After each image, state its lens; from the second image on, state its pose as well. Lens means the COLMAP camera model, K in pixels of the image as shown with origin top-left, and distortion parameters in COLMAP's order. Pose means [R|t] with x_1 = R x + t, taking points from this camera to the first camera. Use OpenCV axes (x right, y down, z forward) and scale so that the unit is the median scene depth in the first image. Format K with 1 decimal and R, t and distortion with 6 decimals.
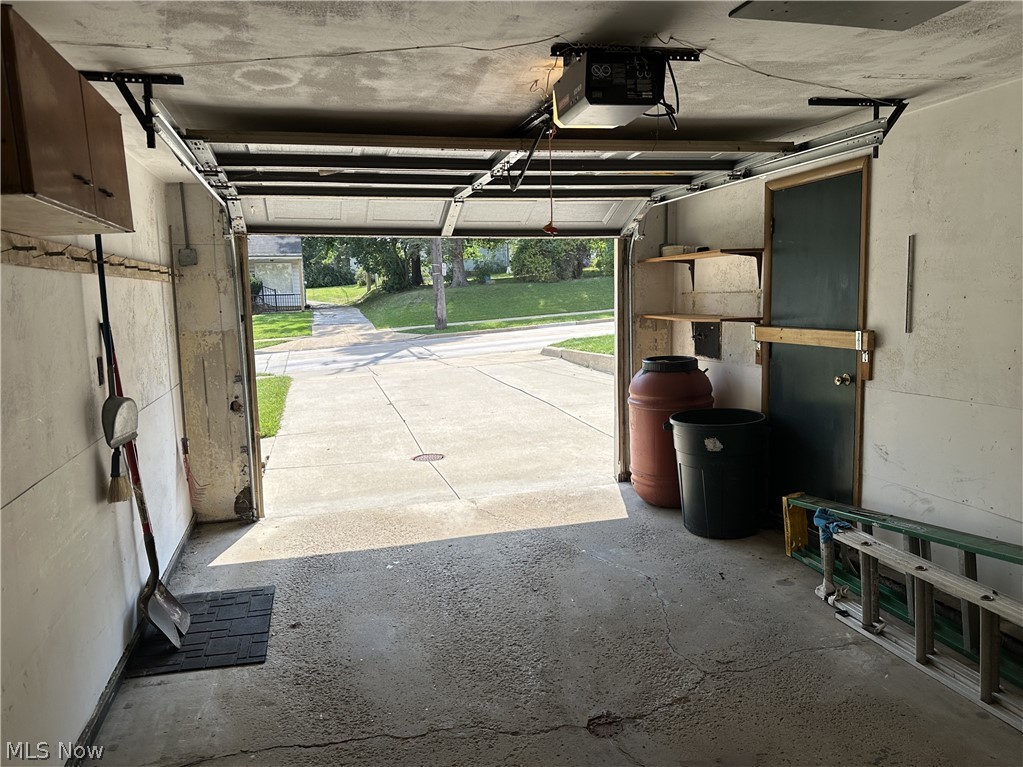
lens RADIAL K [[703.3, 0, 511.1], [0, 703.3, 389.5], [0, 0, 1]] dist [0.067276, -0.122709]
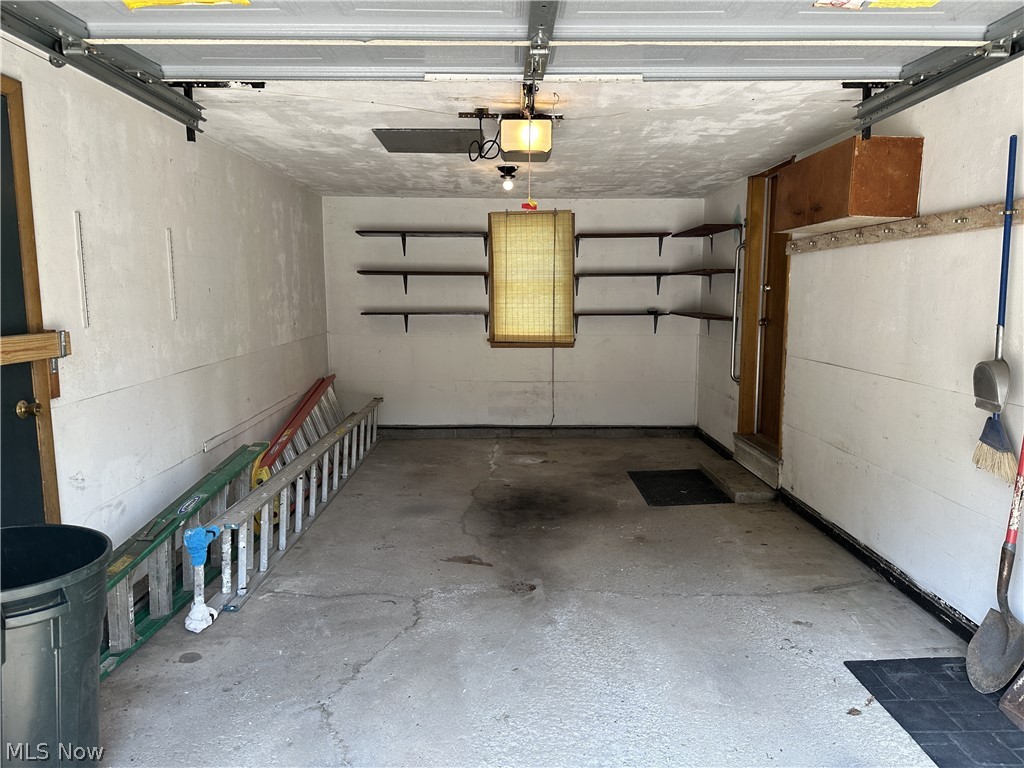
lens RADIAL K [[704.0, 0, 511.6], [0, 704.0, 390.0], [0, 0, 1]] dist [0.067276, -0.122709]
pose [[-0.966668, -0.004936, 0.255985, -0.143374], [0.062158, 0.965379, 0.253338, -0.180295], [-0.248373, 0.260805, -0.932894, 1.594037]]
